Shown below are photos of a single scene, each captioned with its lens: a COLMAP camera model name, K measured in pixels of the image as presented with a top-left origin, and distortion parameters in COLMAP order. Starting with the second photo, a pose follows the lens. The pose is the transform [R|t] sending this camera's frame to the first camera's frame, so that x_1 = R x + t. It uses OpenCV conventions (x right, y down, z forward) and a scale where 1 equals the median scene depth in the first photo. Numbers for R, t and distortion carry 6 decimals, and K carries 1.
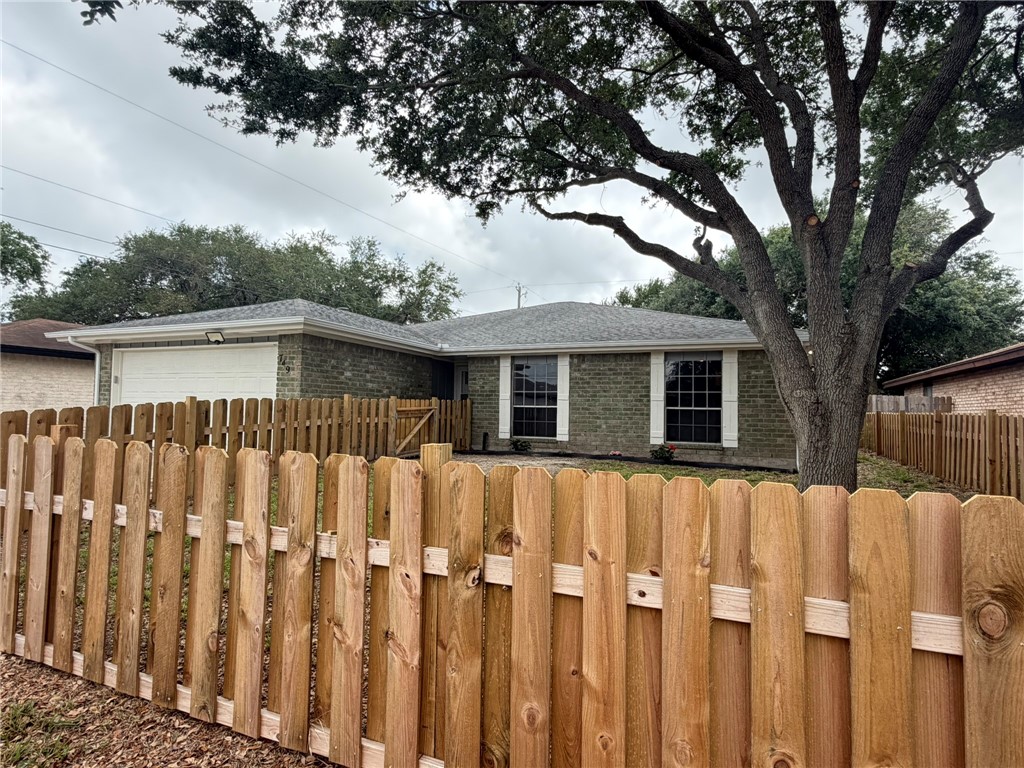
lens RADIAL K [[566.0, 0, 514.8], [0, 566.0, 382.9], [0, 0, 1]] dist [0.002623, 0.000156]
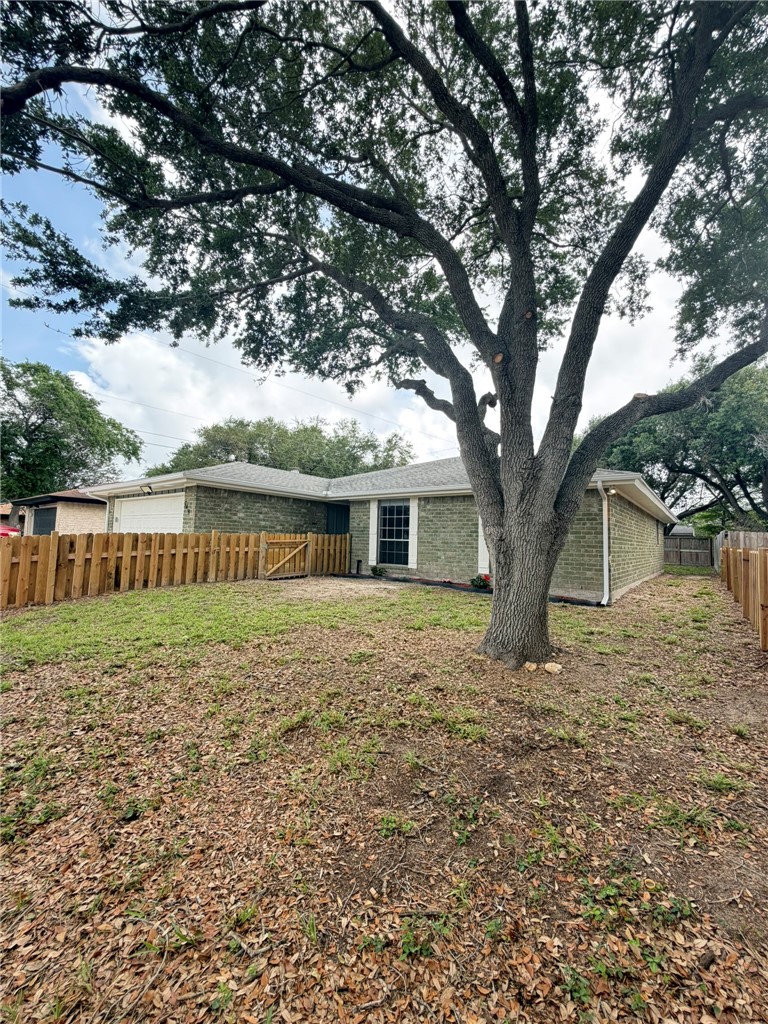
lens RADIAL K [[410.1, 0, 389.9], [0, 410.1, 505.5], [0, 0, 1]] dist [-0.001531, 0.000500]
pose [[0.968598, -0.012445, -0.248322, 0.267622], [0.002746, 0.999221, -0.039365, 0.001411], [0.248618, 0.037447, 0.967877, 0.130167]]
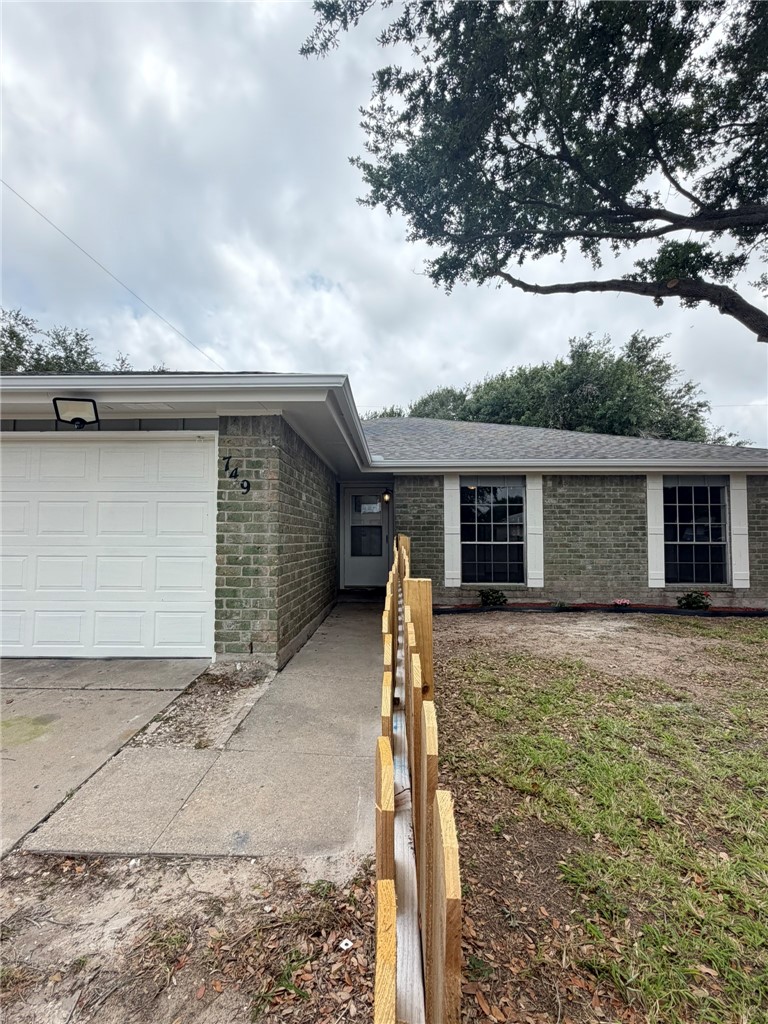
lens RADIAL K [[513.3, 0, 384.1], [0, 513.3, 514.5], [0, 0, 1]] dist [-0.002437, 0.000010]
pose [[0.927527, -0.000581, 0.373755, -0.380278], [-0.004522, 0.999908, 0.012777, -0.004827], [-0.373728, -0.013541, 0.927440, 0.446009]]
